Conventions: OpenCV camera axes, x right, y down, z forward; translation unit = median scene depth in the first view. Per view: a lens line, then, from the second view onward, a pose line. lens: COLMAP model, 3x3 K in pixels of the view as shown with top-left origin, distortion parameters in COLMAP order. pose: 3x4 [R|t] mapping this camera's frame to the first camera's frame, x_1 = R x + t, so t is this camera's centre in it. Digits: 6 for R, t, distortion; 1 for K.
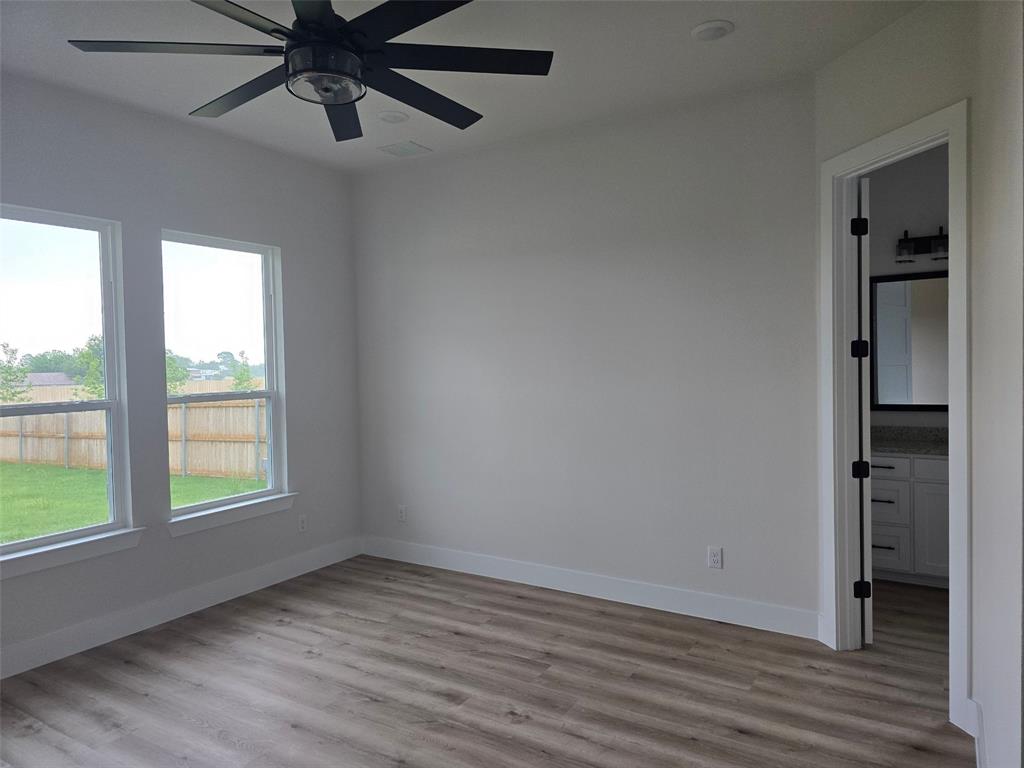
lens RADIAL K [[685.4, 0, 516.5], [0, 685.4, 381.6], [0, 0, 1]] dist [0.065754, -0.054844]
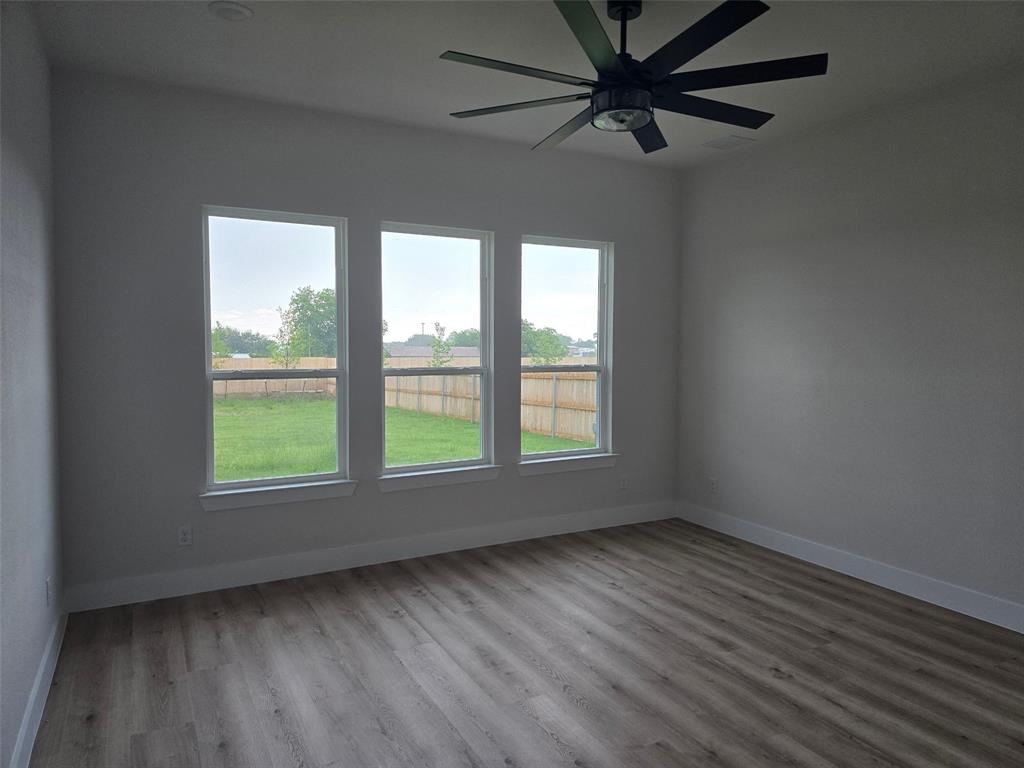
lens RADIAL K [[685.4, 0, 538.1], [0, 685.4, 370.8], [0, 0, 1]] dist [0.065754, -0.054844]
pose [[0.882034, 0.042085, -0.469303, 0.126989], [-0.036645, 0.999113, 0.020722, 0.003455], [0.469759, -0.001080, 0.882794, -0.106017]]
